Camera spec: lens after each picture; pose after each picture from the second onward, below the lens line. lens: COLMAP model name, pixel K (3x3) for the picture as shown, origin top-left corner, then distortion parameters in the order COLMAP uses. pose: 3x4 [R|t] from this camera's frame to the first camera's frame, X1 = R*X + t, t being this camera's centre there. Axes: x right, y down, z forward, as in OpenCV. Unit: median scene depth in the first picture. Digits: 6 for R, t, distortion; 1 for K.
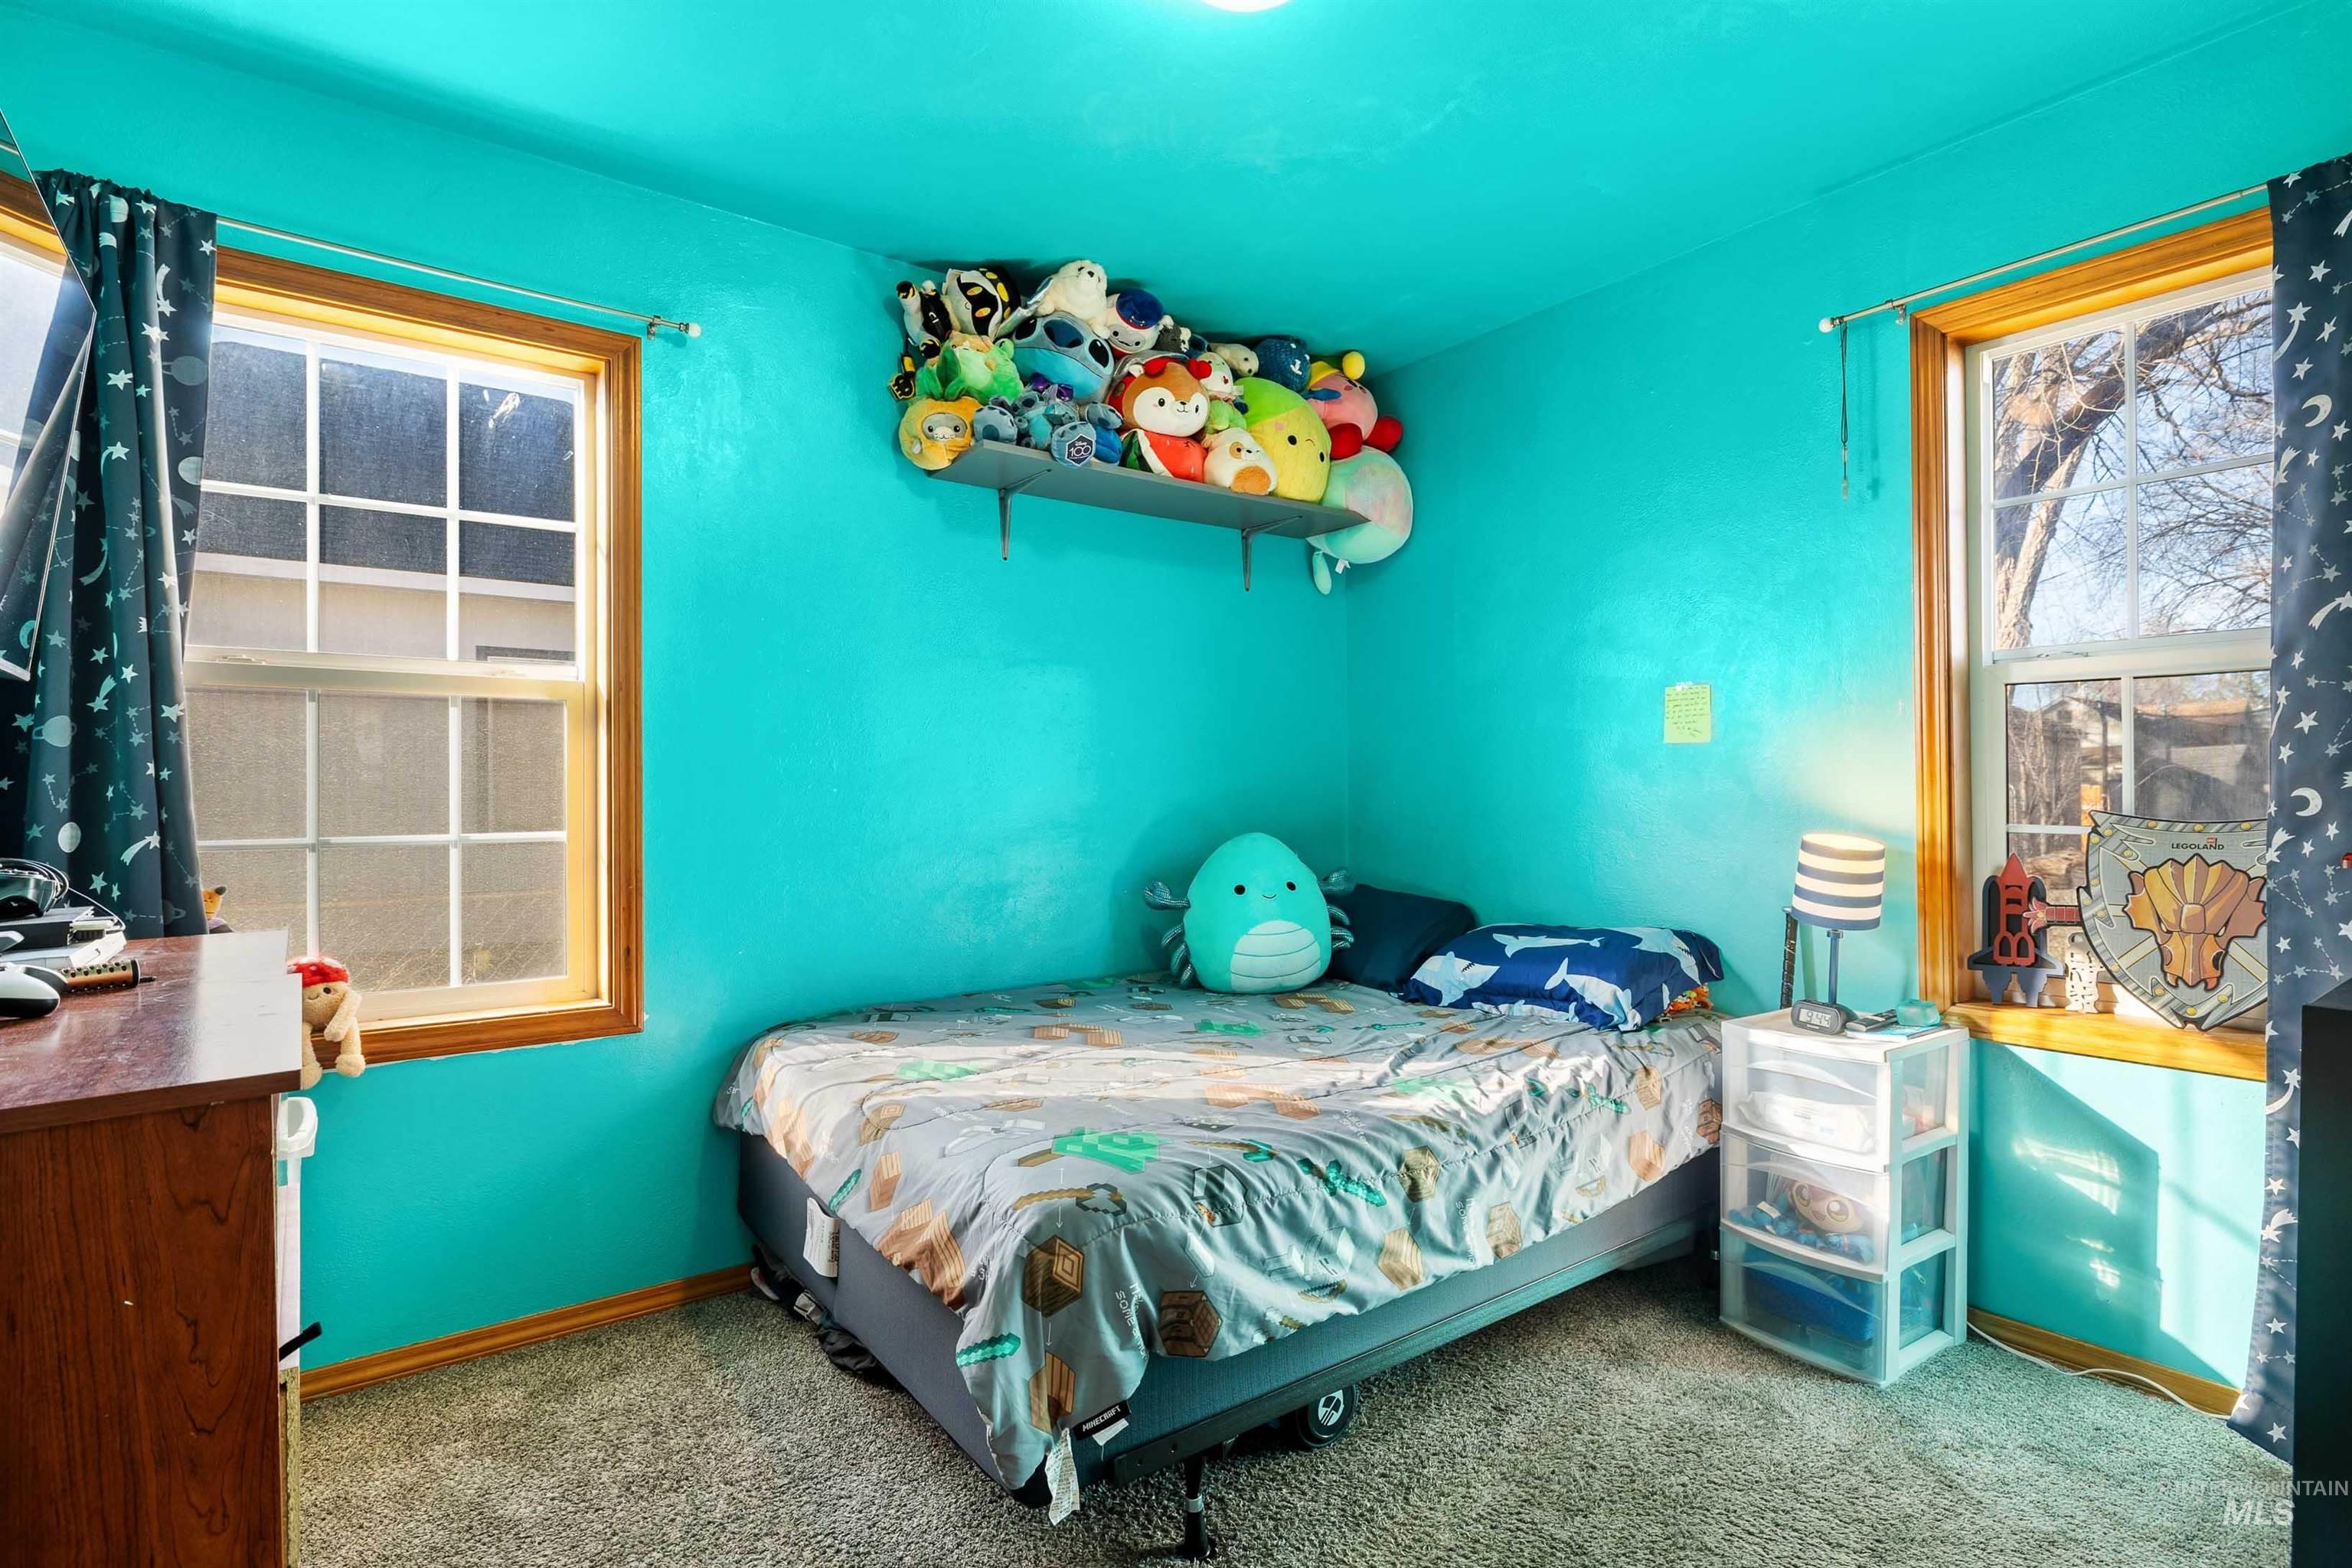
lens RADIAL K [[1151.5, 0, 1184.8], [0, 1151.5, 792.2], [0, 0, 1]] dist [-0.000869, 0.000427]
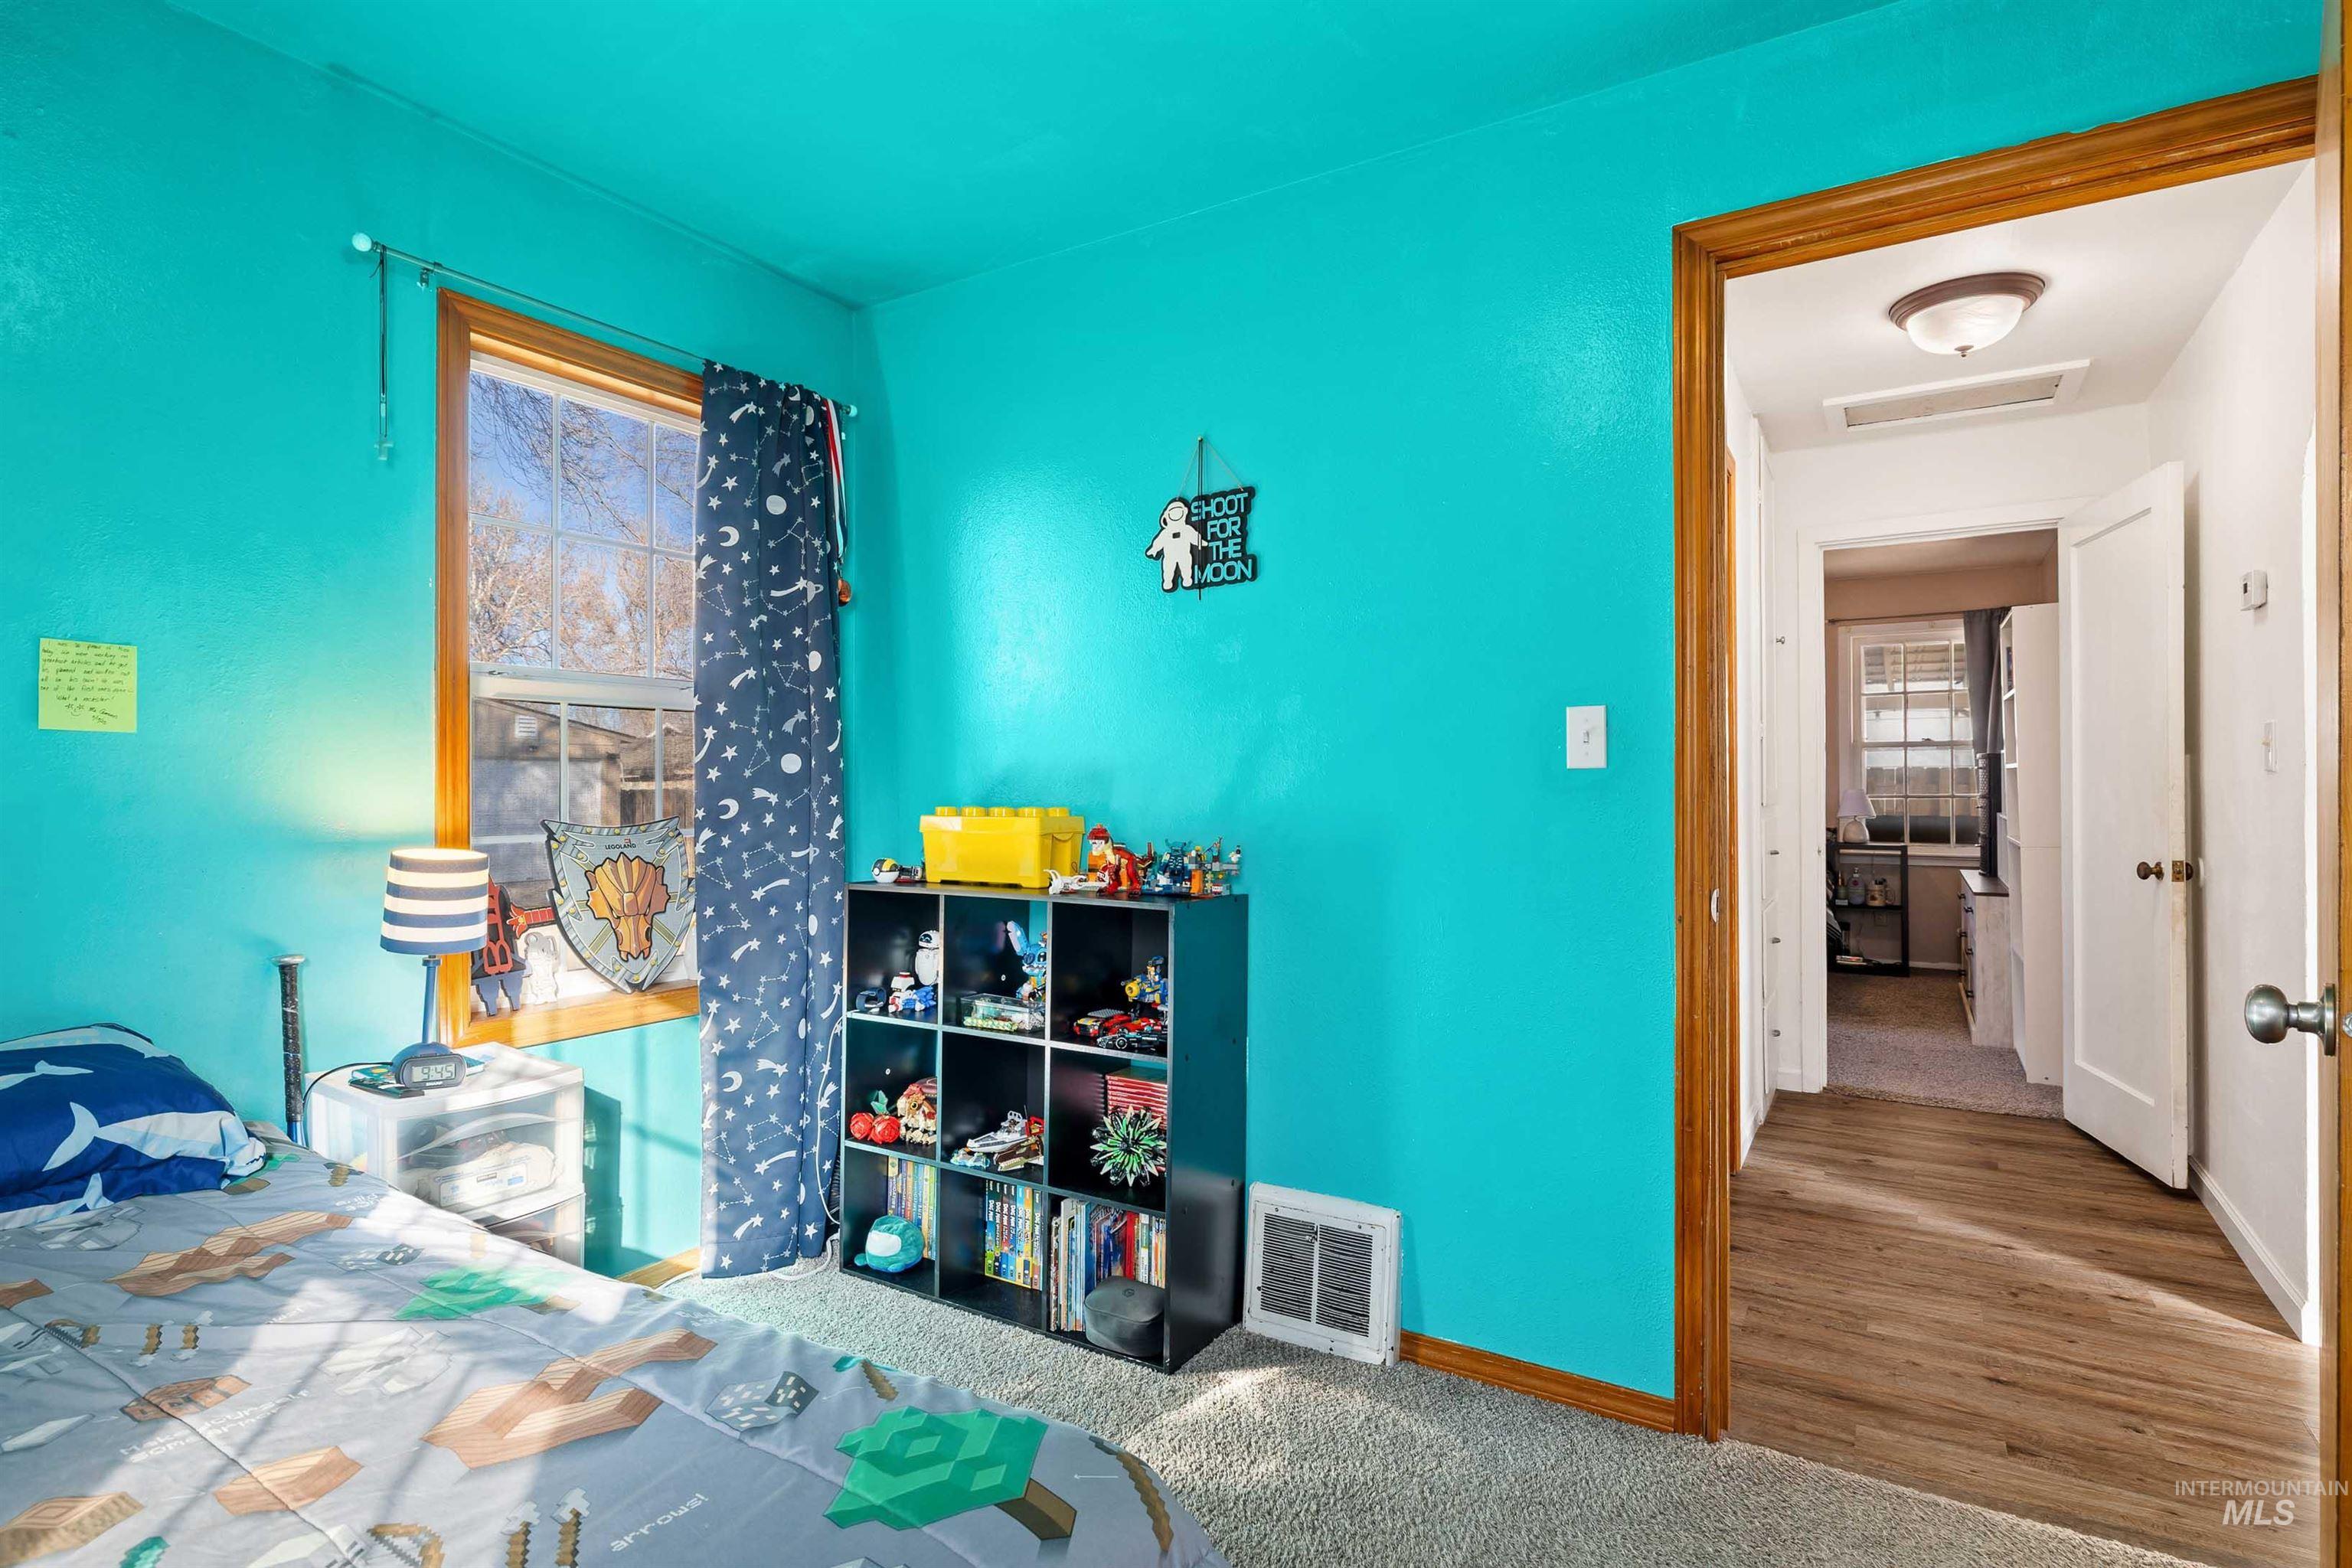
lens RADIAL K [[1151.5, 0, 1186.7], [0, 1151.5, 778.3], [0, 0, 1]] dist [-0.000869, 0.000427]
pose [[-0.361667, 0.016305, 0.932165, -0.534659], [0.005676, 0.999867, -0.015287, -0.004091], [-0.932290, -0.000238, -0.361712, 0.941592]]
